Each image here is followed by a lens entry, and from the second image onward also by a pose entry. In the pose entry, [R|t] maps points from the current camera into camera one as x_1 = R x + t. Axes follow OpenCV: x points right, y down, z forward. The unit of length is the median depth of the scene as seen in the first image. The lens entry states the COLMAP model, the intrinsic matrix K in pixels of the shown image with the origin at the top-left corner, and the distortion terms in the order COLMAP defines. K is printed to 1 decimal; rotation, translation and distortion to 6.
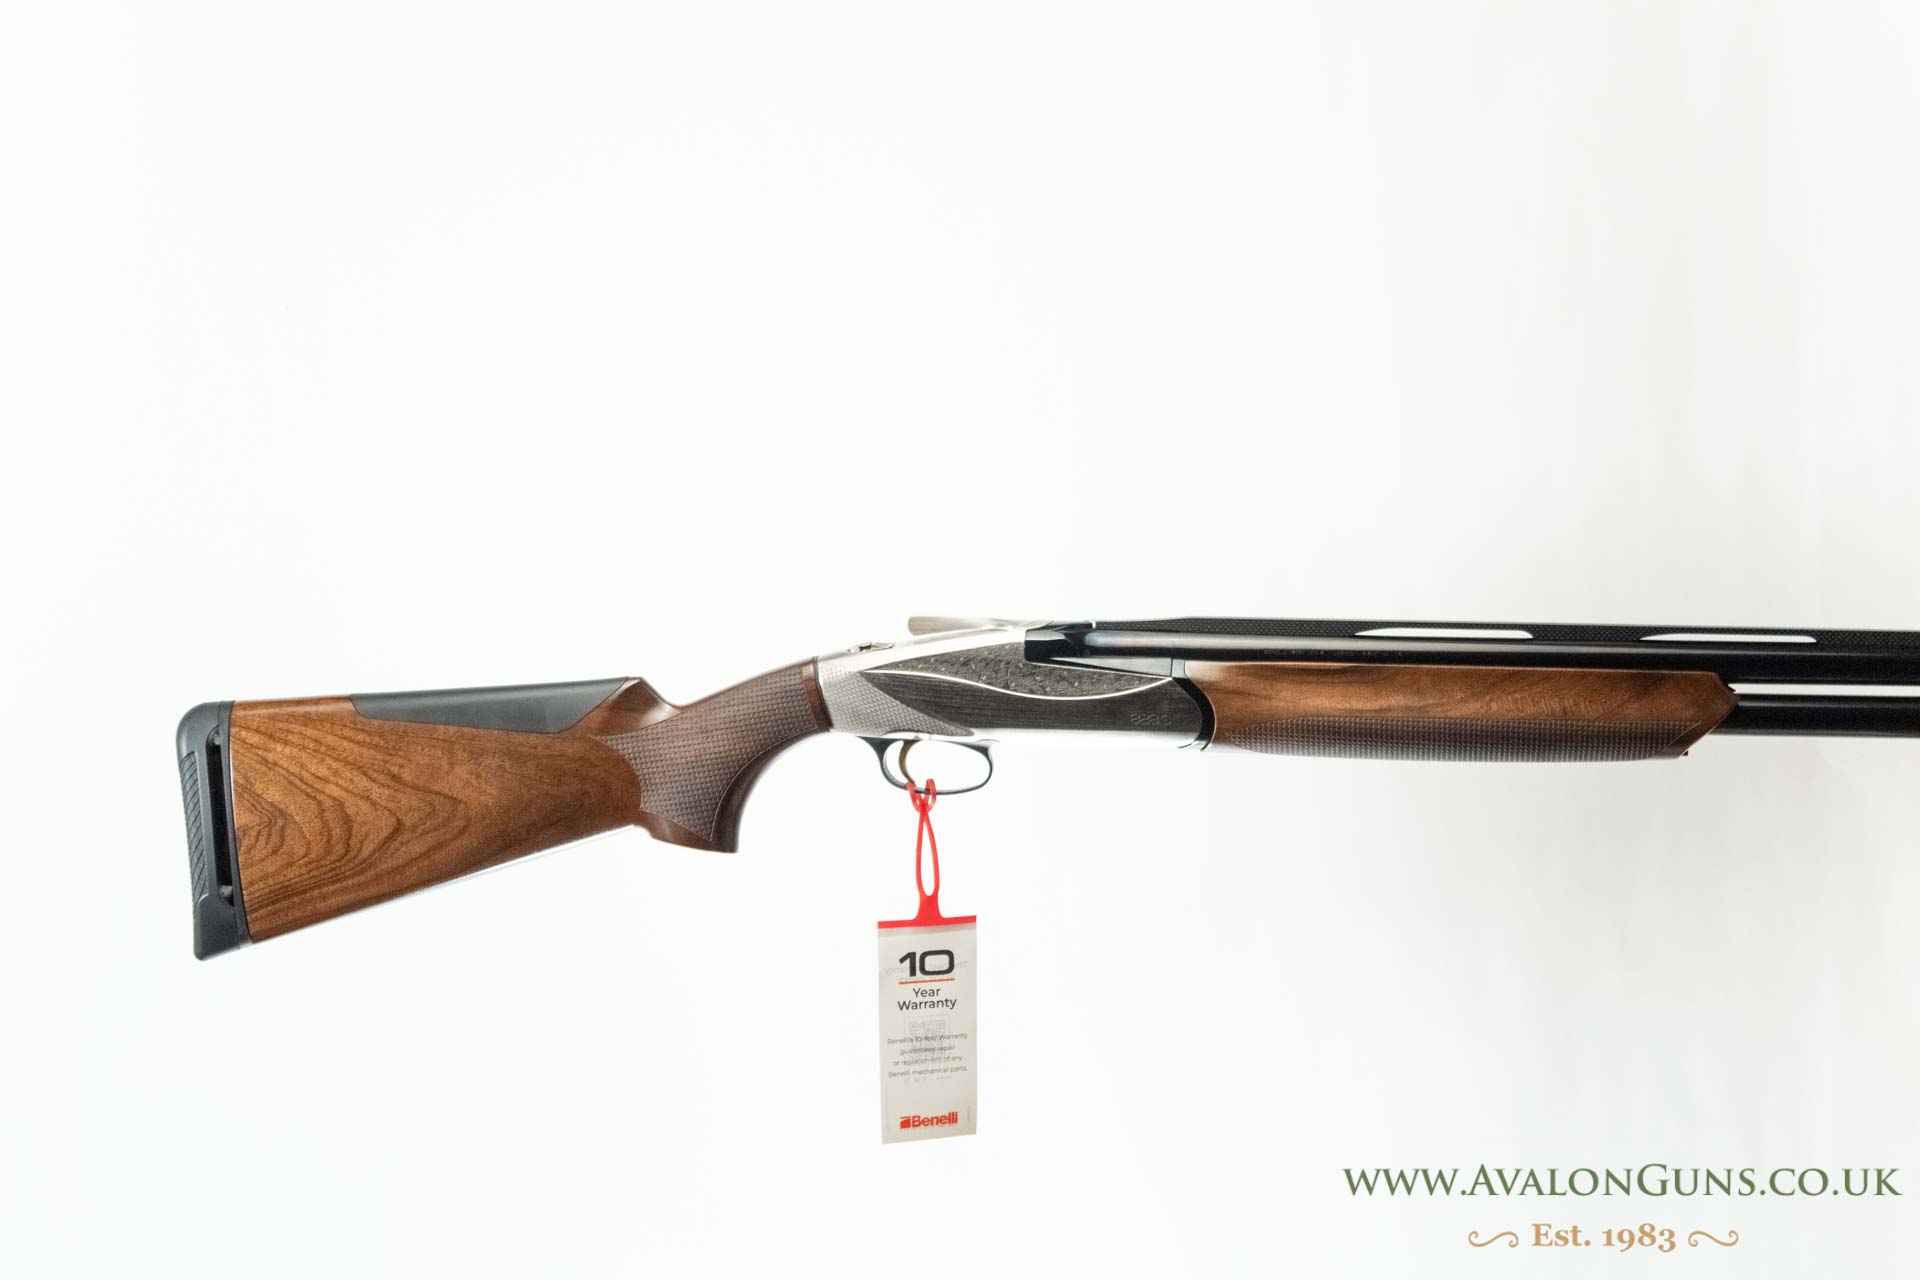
lens RADIAL K [[4328.1, 0, 960.0], [0, 4328.1, 640.0], [0, 0, 1]] dist [0.010798, 0.018391]
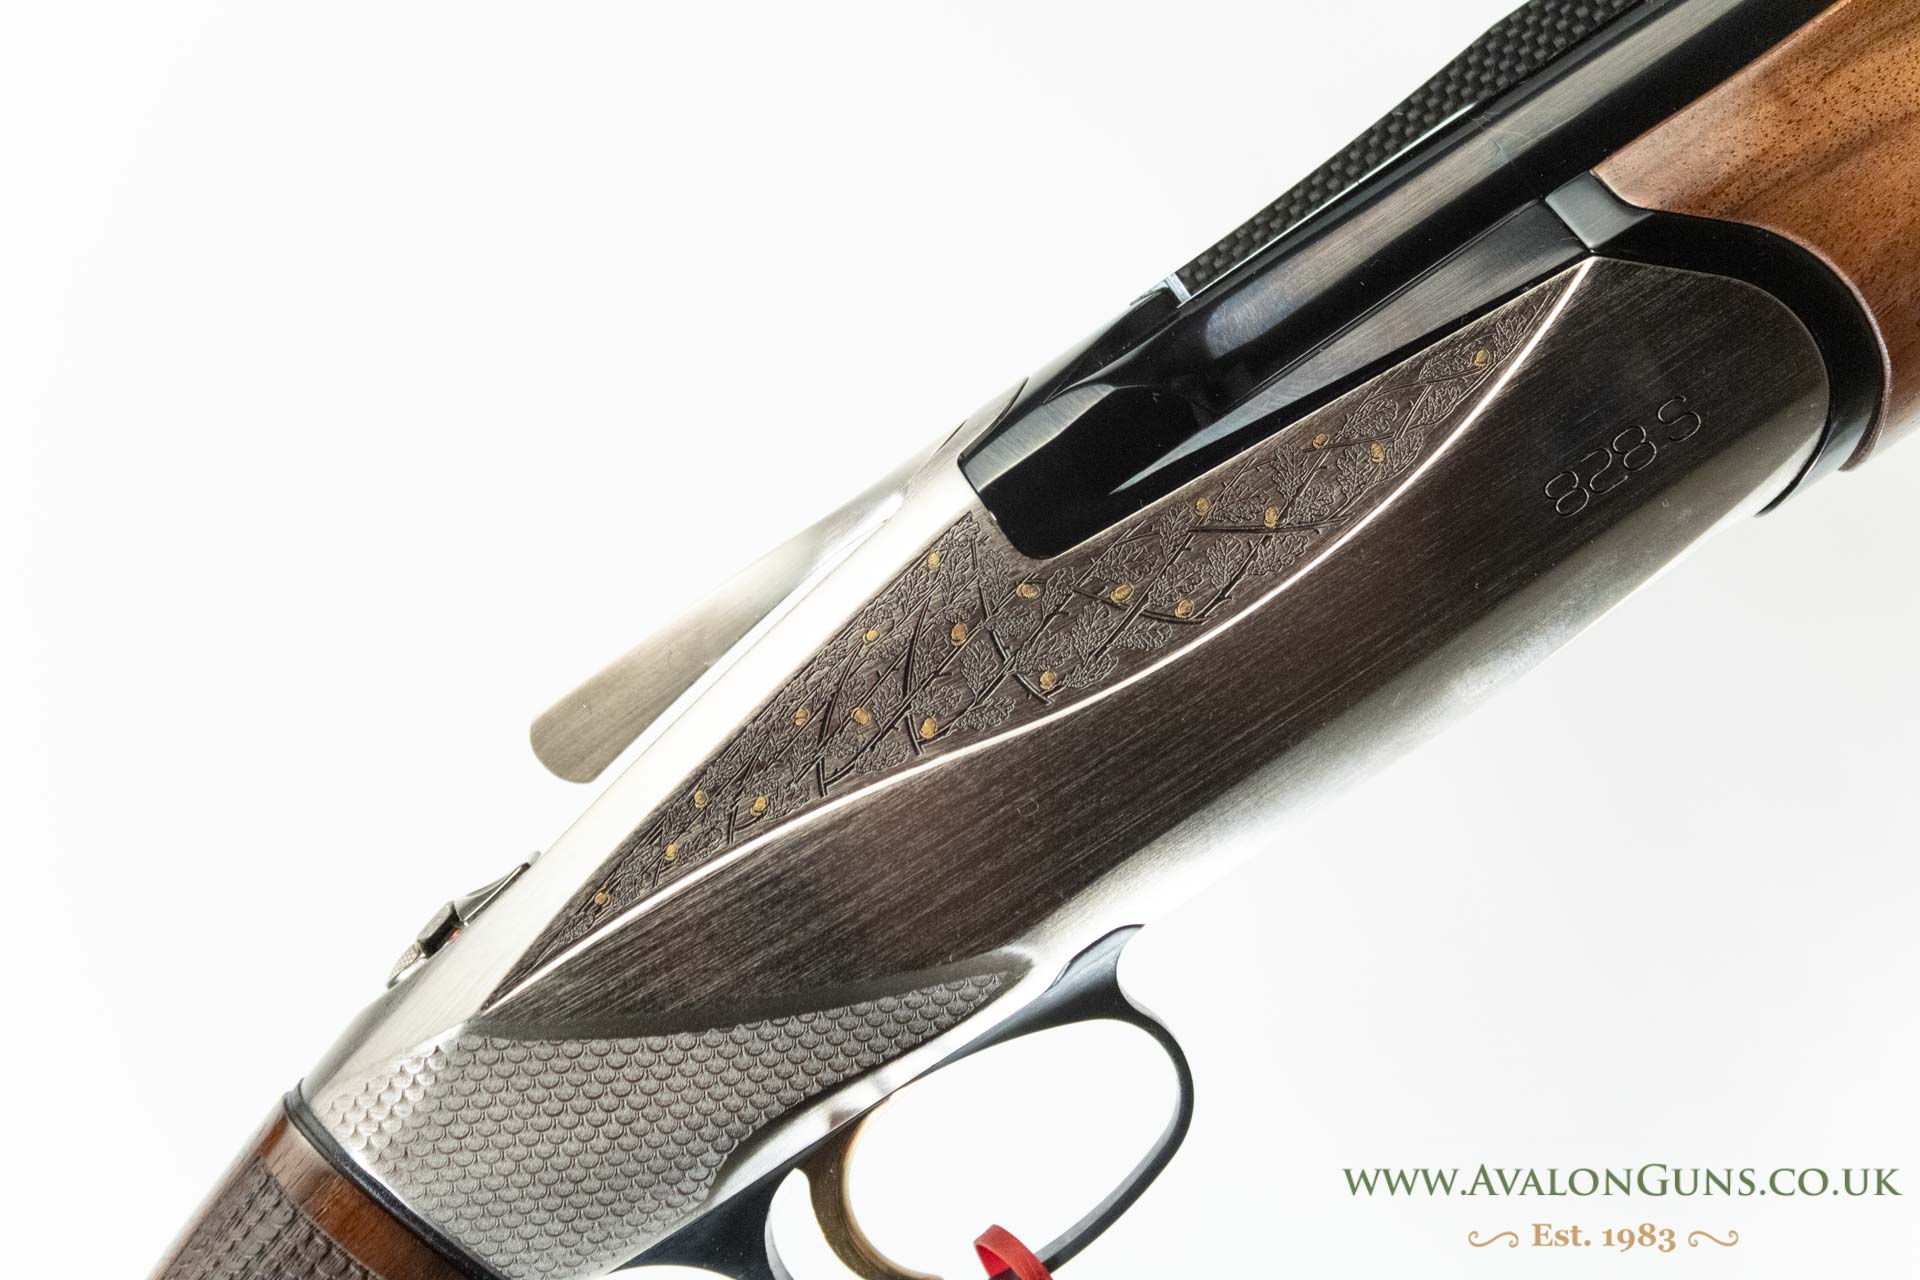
lens RADIAL K [[4328.1, 0, 960.0], [0, 4328.1, 640.0], [0, 0, 1]] dist [0.010798, 0.018391]
pose [[0.812020, -0.577158, 0.086674, -0.010132], [0.582133, 0.811585, -0.049502, 0.017110], [-0.041773, 0.090653, 0.995006, 0.769891]]
